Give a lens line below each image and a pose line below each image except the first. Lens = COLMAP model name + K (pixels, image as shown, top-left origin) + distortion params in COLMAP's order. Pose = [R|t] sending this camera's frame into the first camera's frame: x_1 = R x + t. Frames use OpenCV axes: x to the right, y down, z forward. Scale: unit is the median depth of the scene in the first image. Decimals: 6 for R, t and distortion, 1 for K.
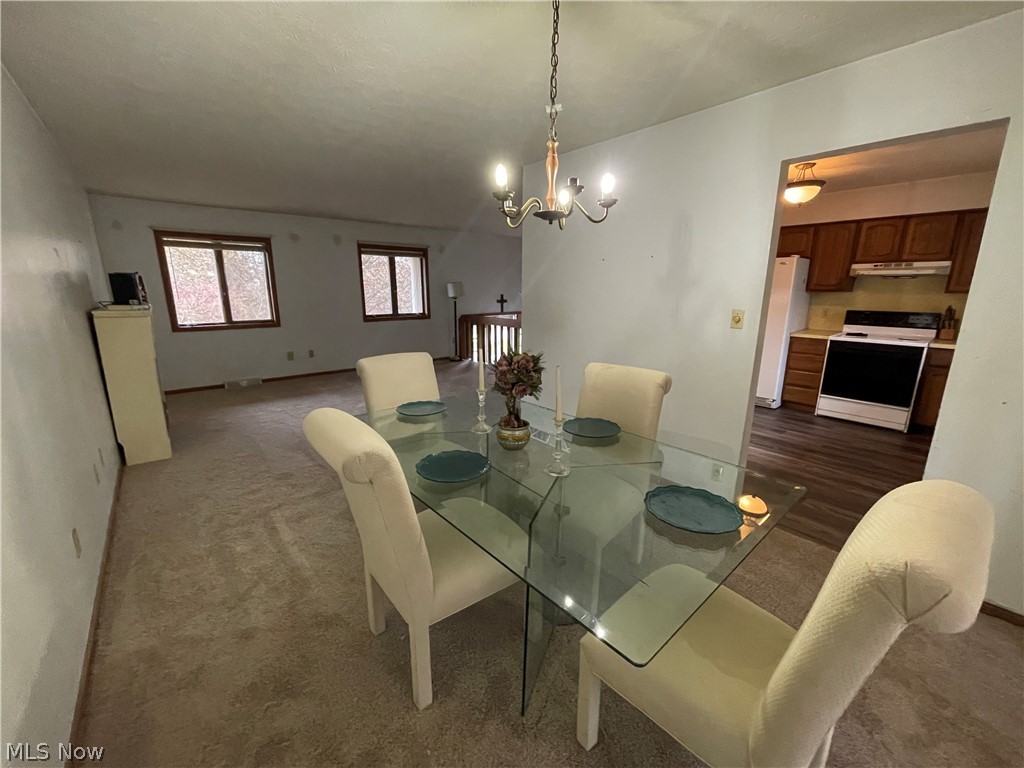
lens RADIAL K [[408.0, 0, 504.3], [0, 408.0, 387.4], [0, 0, 1]] dist [-0.001821, -0.000200]
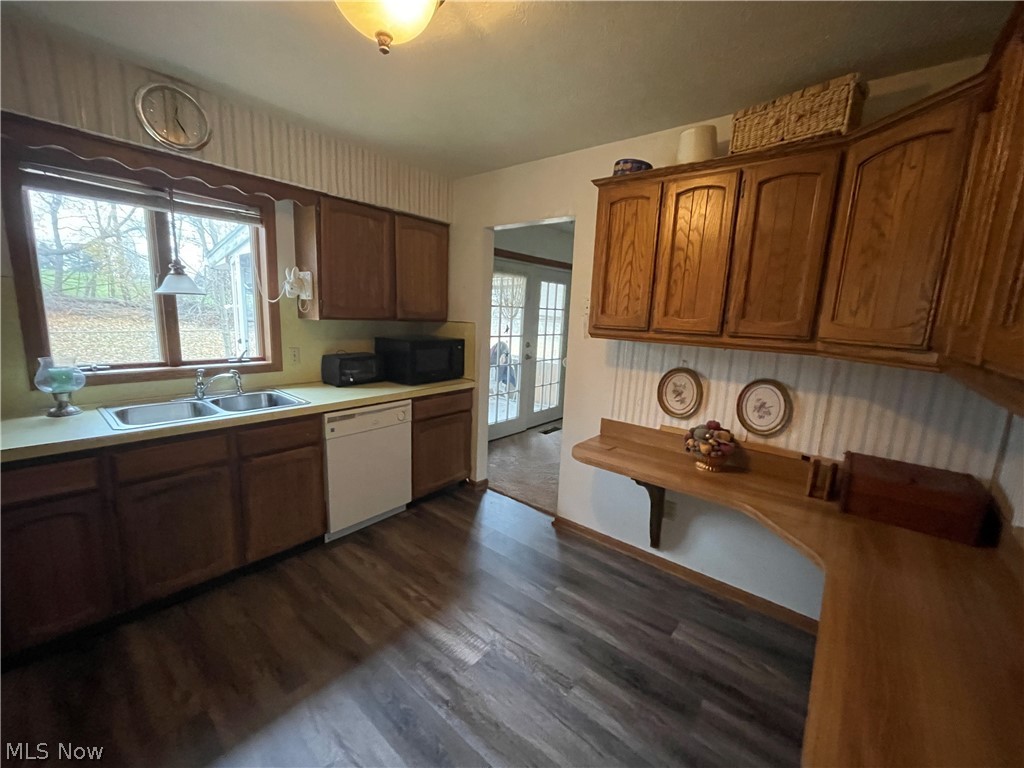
lens RADIAL K [[415.4, 0, 511.1], [0, 415.4, 382.7], [0, 0, 1]] dist [-0.000680, -0.000068]
pose [[-0.982453, -0.009372, -0.186273, 0.558603], [-0.083402, 0.915393, 0.393828, -0.284815], [0.166822, 0.402453, -0.900112, 1.117786]]
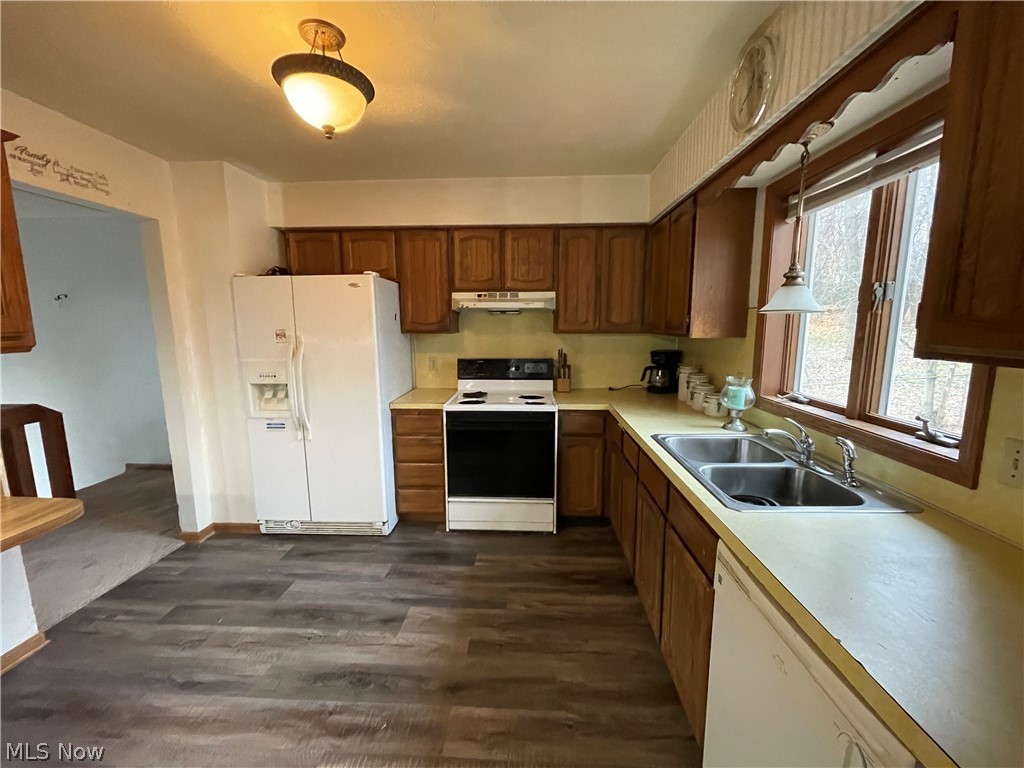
lens RADIAL K [[410.3, 0, 508.4], [0, 410.3, 384.0], [0, 0, 1]] dist [0.000849, 0.000033]
pose [[0.680057, -0.109410, 0.724950, 0.422569], [0.176822, 0.984090, -0.017352, -0.129697], [-0.711517, 0.139988, 0.688583, 0.503665]]
